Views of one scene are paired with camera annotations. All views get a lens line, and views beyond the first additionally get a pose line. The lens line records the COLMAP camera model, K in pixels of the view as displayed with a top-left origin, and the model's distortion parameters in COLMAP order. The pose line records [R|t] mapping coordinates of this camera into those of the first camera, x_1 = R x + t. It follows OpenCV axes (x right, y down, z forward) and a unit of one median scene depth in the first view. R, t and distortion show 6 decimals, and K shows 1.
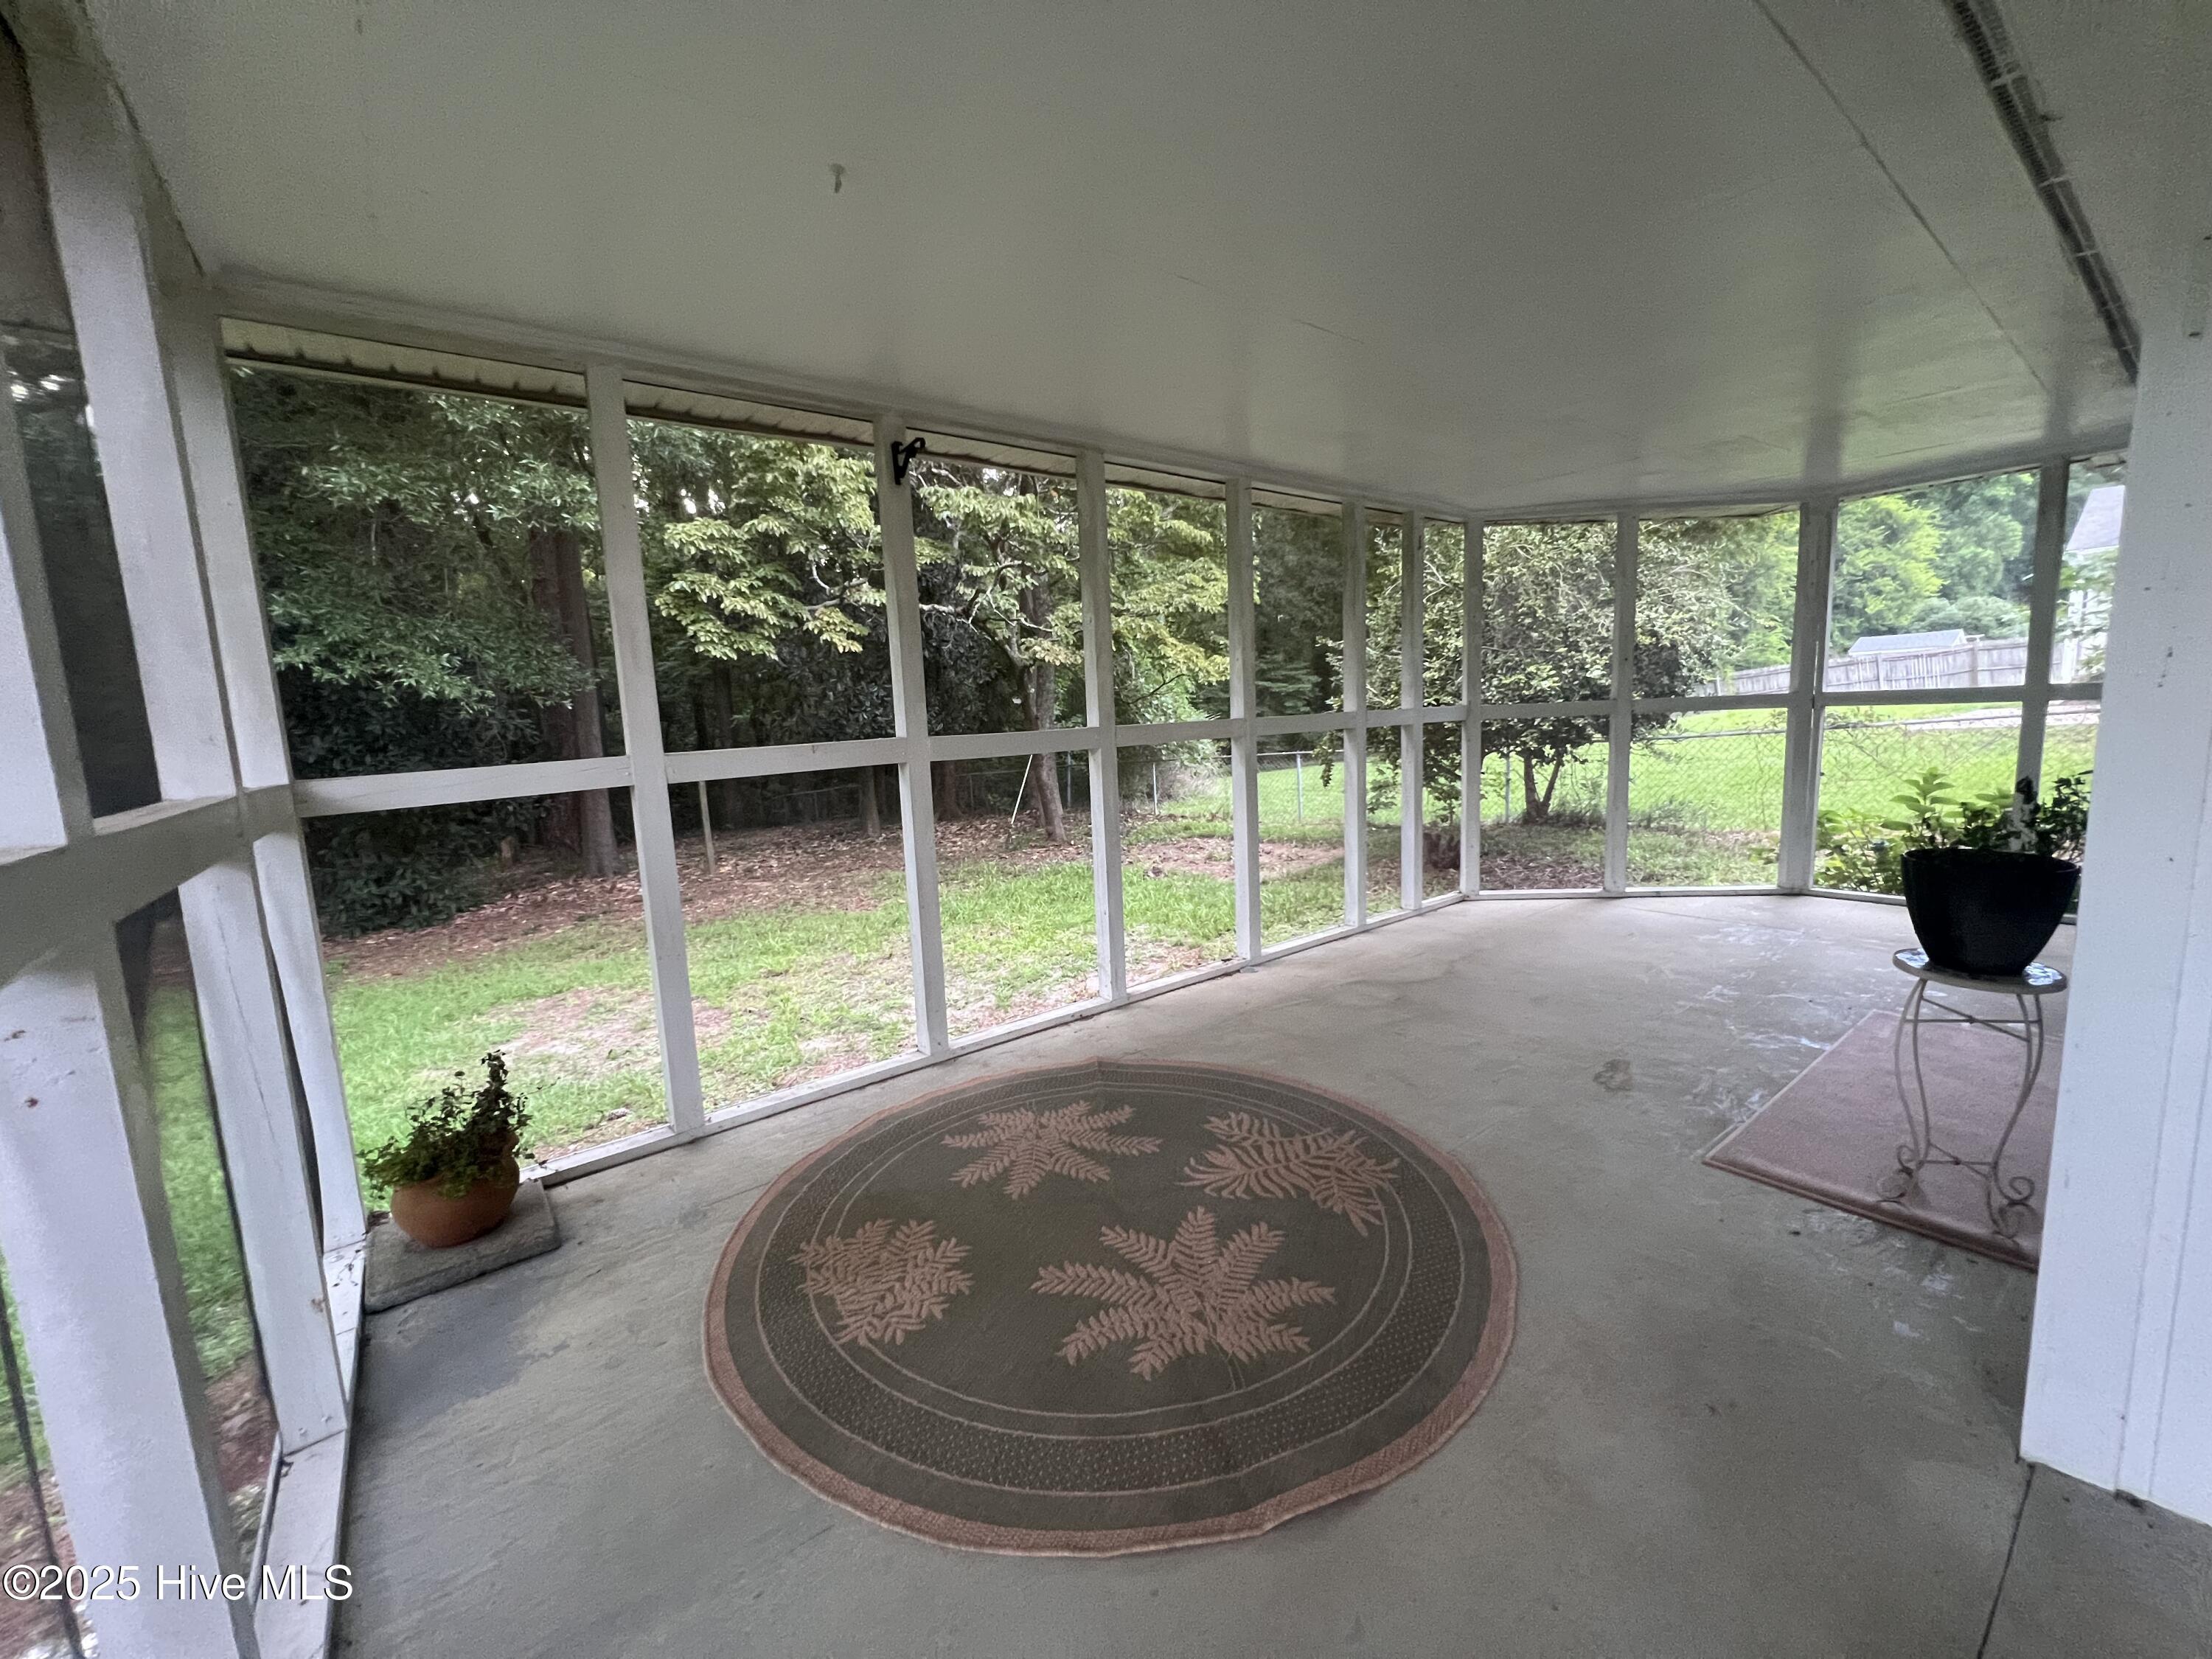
lens RADIAL K [[884.1, 0, 1100.4], [0, 884.1, 830.0], [0, 0, 1]] dist [-0.000704, 0.000027]
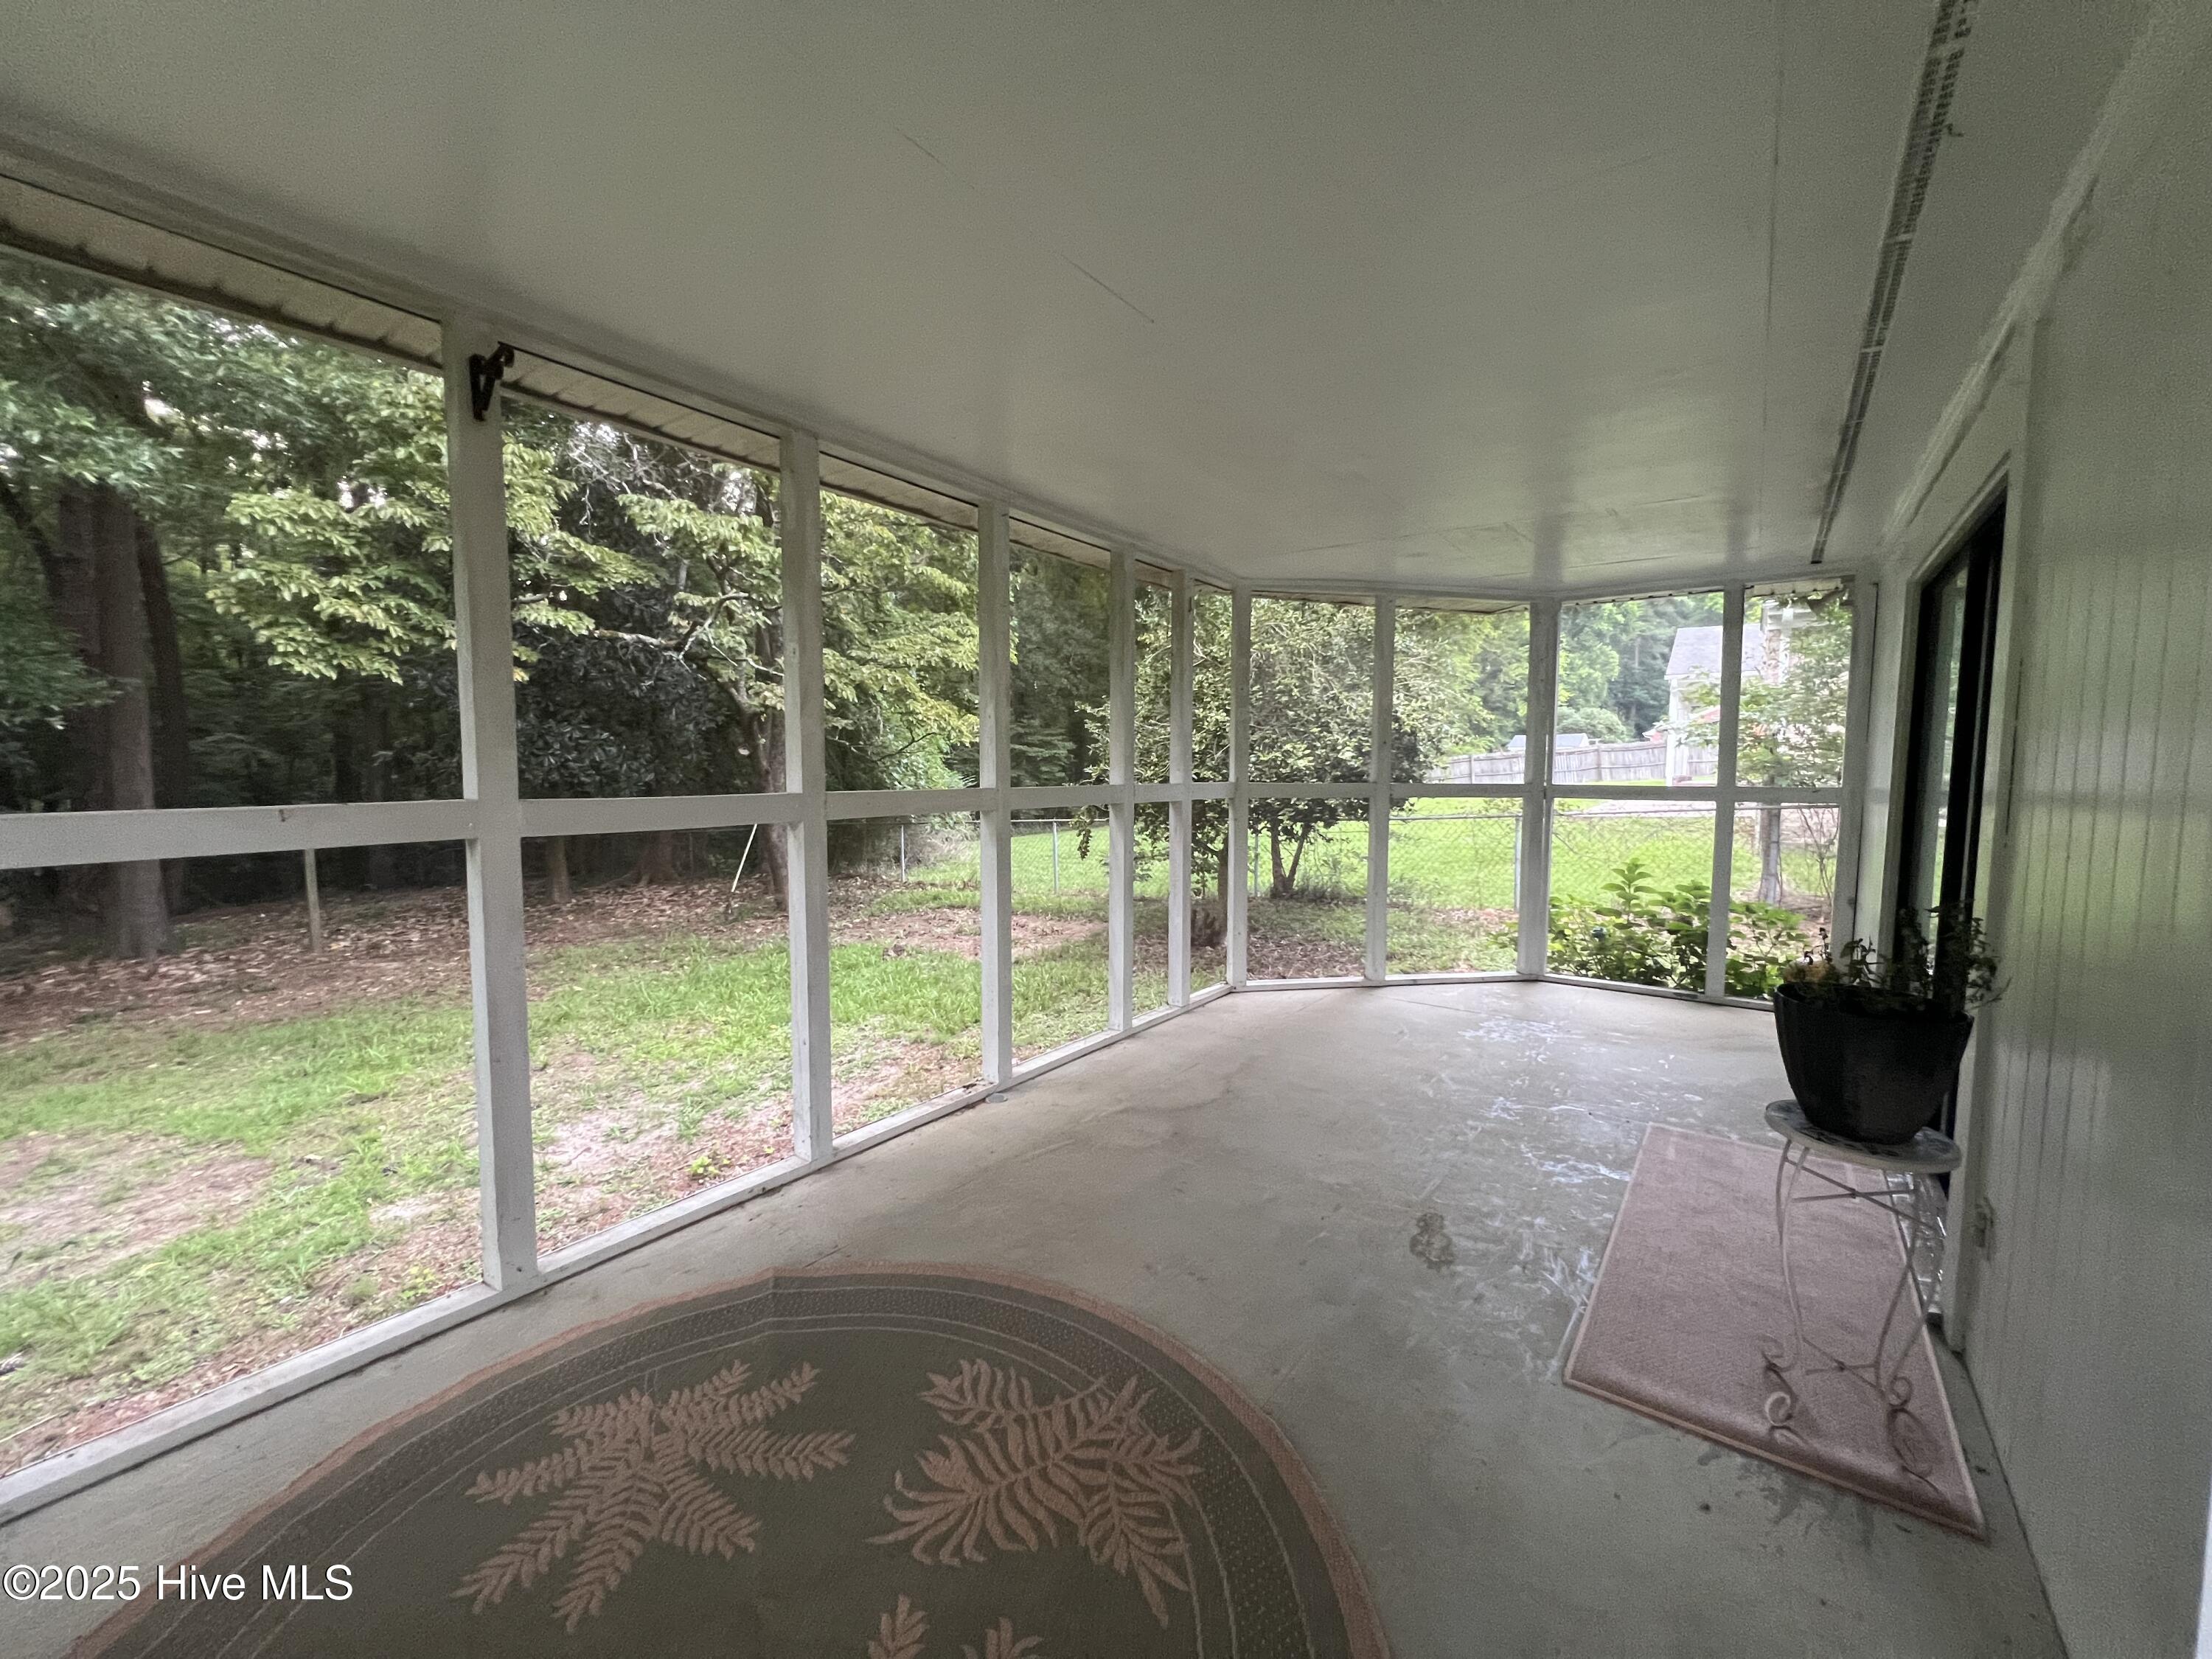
lens RADIAL K [[884.1, 0, 1105.1], [0, 884.1, 833.8], [0, 0, 1]] dist [-0.000704, 0.000027]
pose [[0.960774, 0.026243, 0.276087, 0.026733], [-0.008471, 0.997825, -0.065367, -0.023897], [-0.277202, 0.060465, 0.958907, 0.143517]]
